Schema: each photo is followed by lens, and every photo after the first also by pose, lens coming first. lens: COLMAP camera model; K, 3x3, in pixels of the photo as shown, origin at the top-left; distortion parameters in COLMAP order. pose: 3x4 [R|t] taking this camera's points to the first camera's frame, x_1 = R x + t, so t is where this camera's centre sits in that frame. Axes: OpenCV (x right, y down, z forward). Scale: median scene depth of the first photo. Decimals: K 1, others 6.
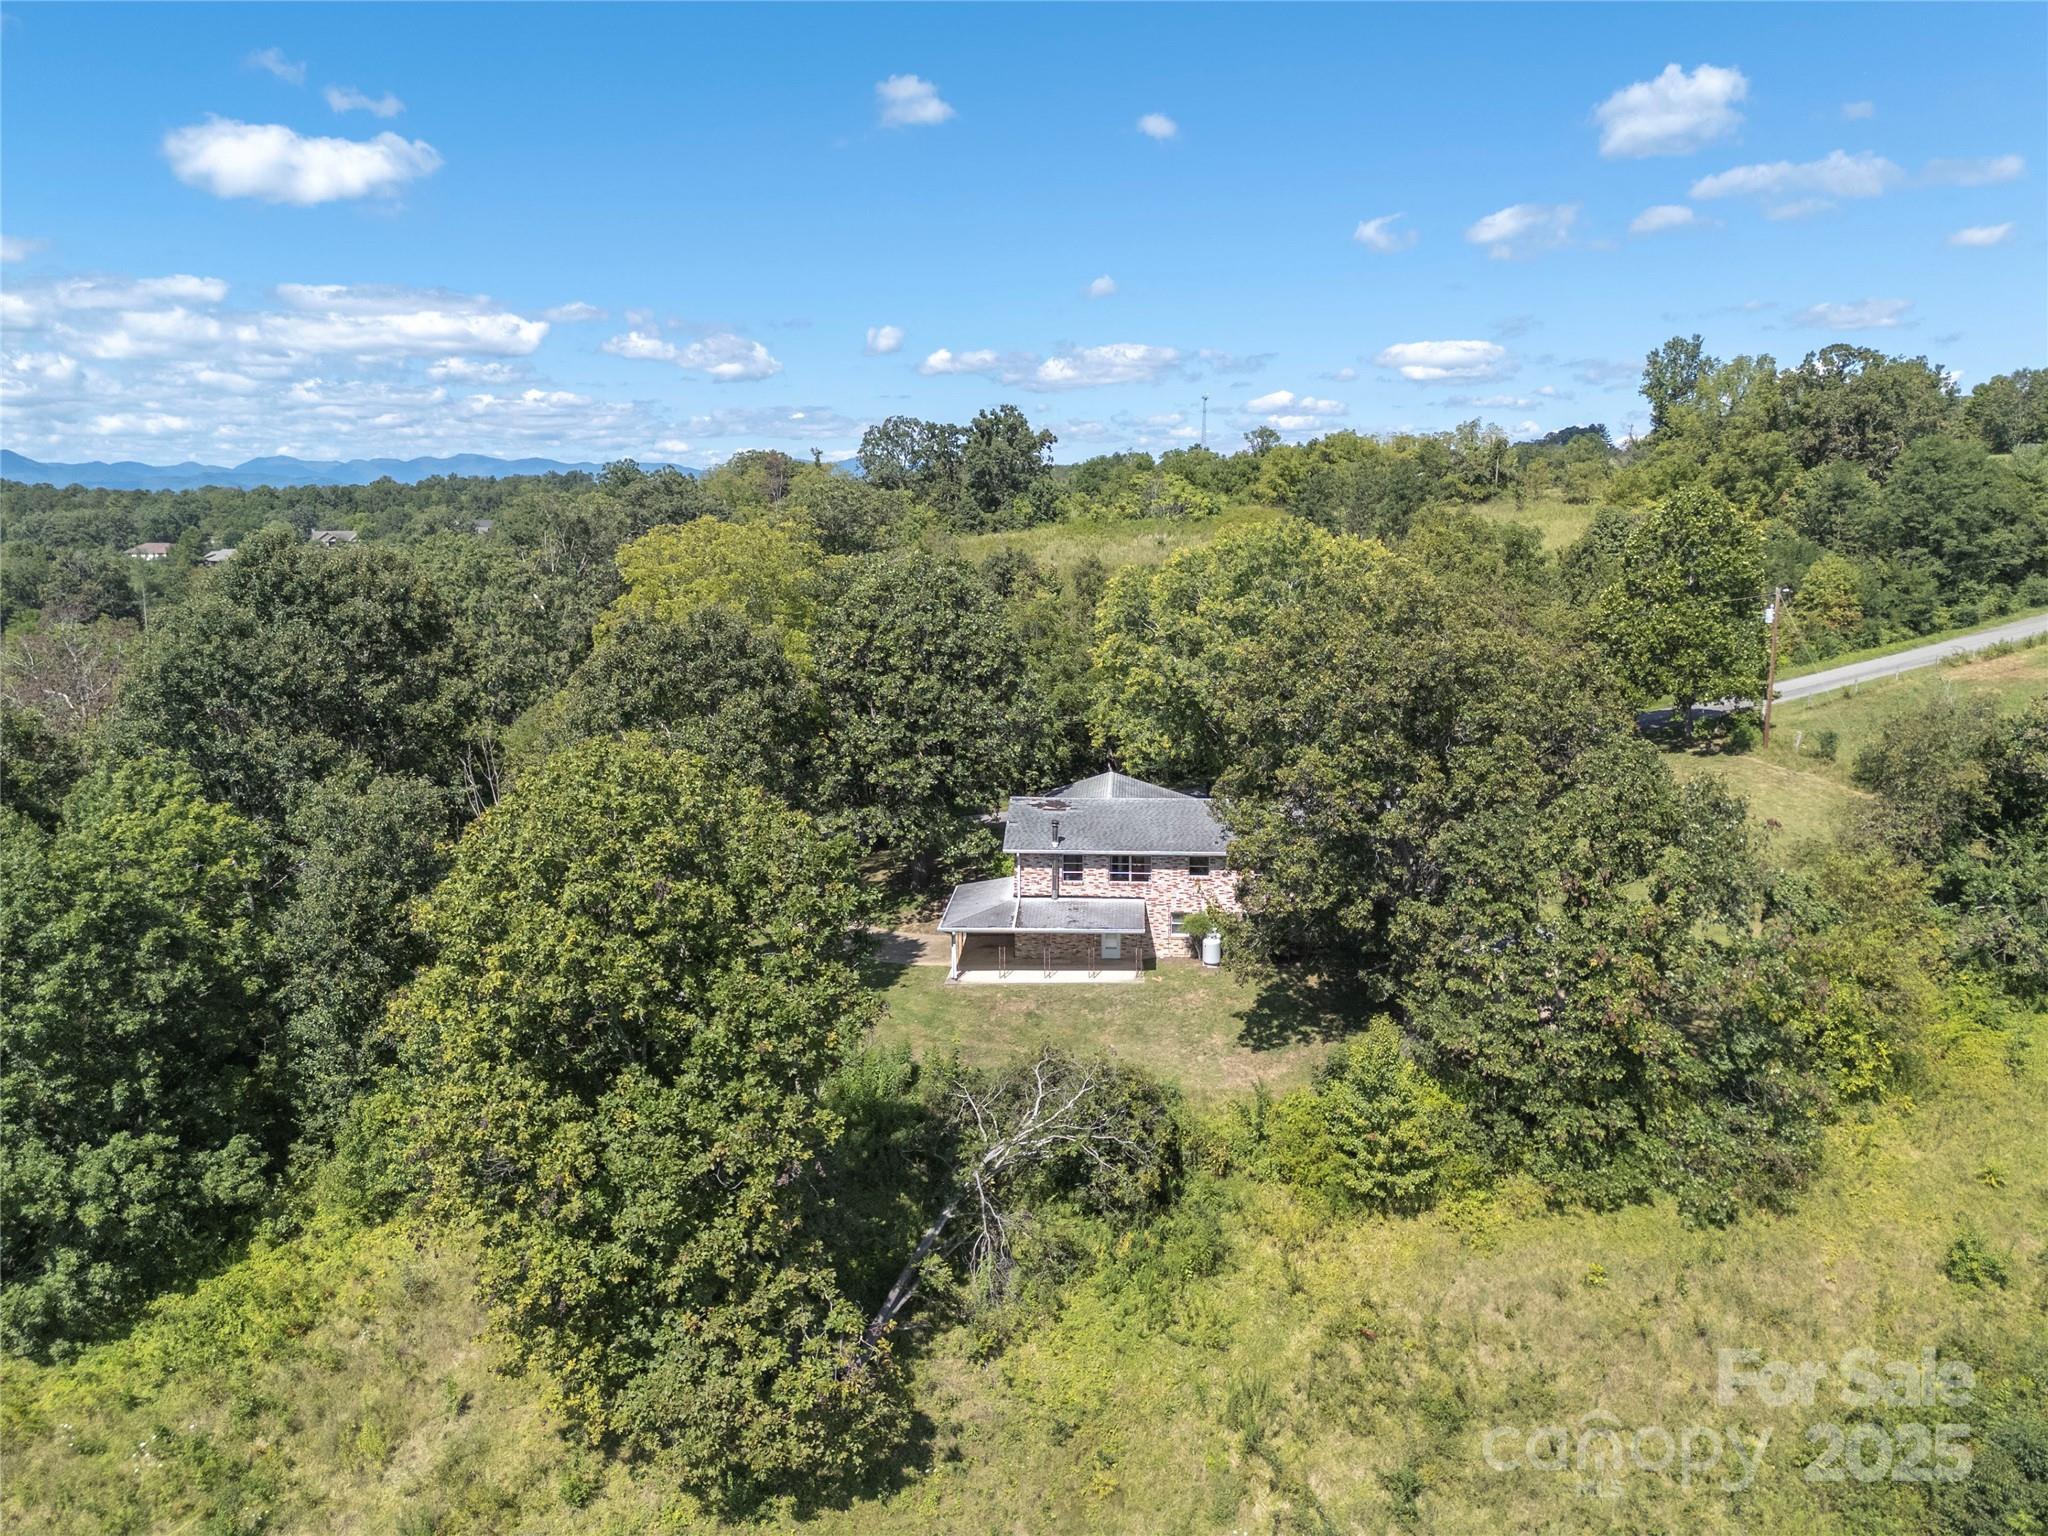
lens RADIAL K [[1504.4, 0, 1025.4], [0, 1504.4, 763.2], [0, 0, 1]] dist [0.067871, -0.057446]
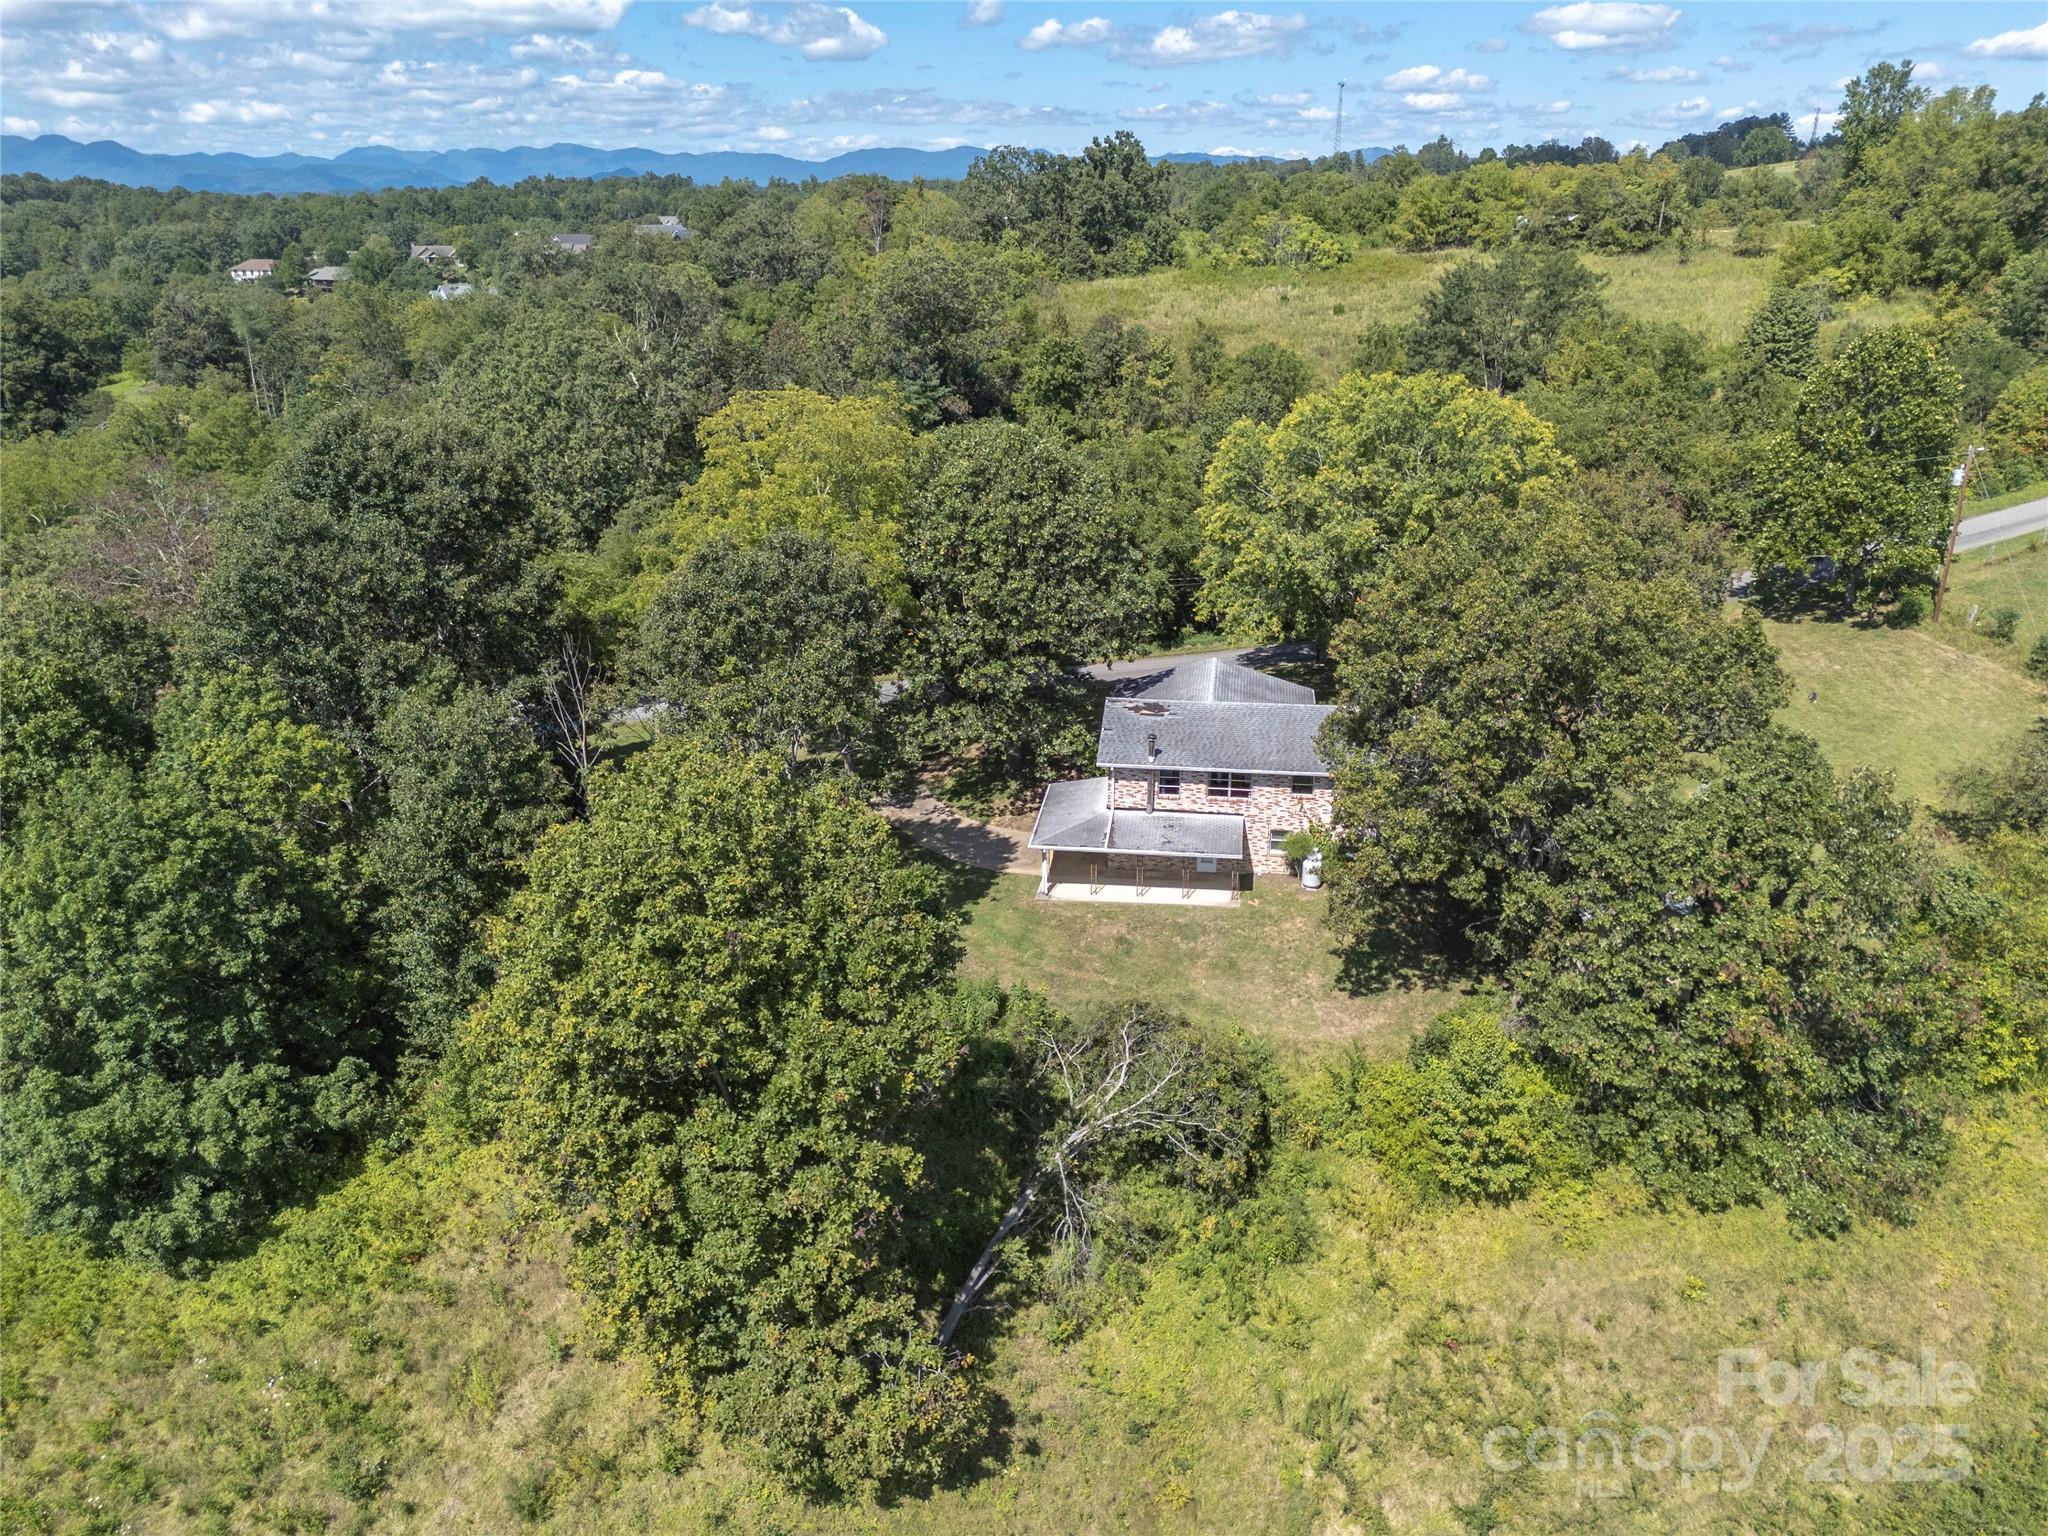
lens RADIAL K [[1504.4, 0, 1024.9], [0, 1504.4, 765.1], [0, 0, 1]] dist [0.067871, -0.057446]
pose [[0.997351, 0.024104, -0.068634, 0.006041], [-0.010938, 0.982470, 0.186099, -0.149105], [0.071917, -0.184855, 0.980131, 0.065170]]
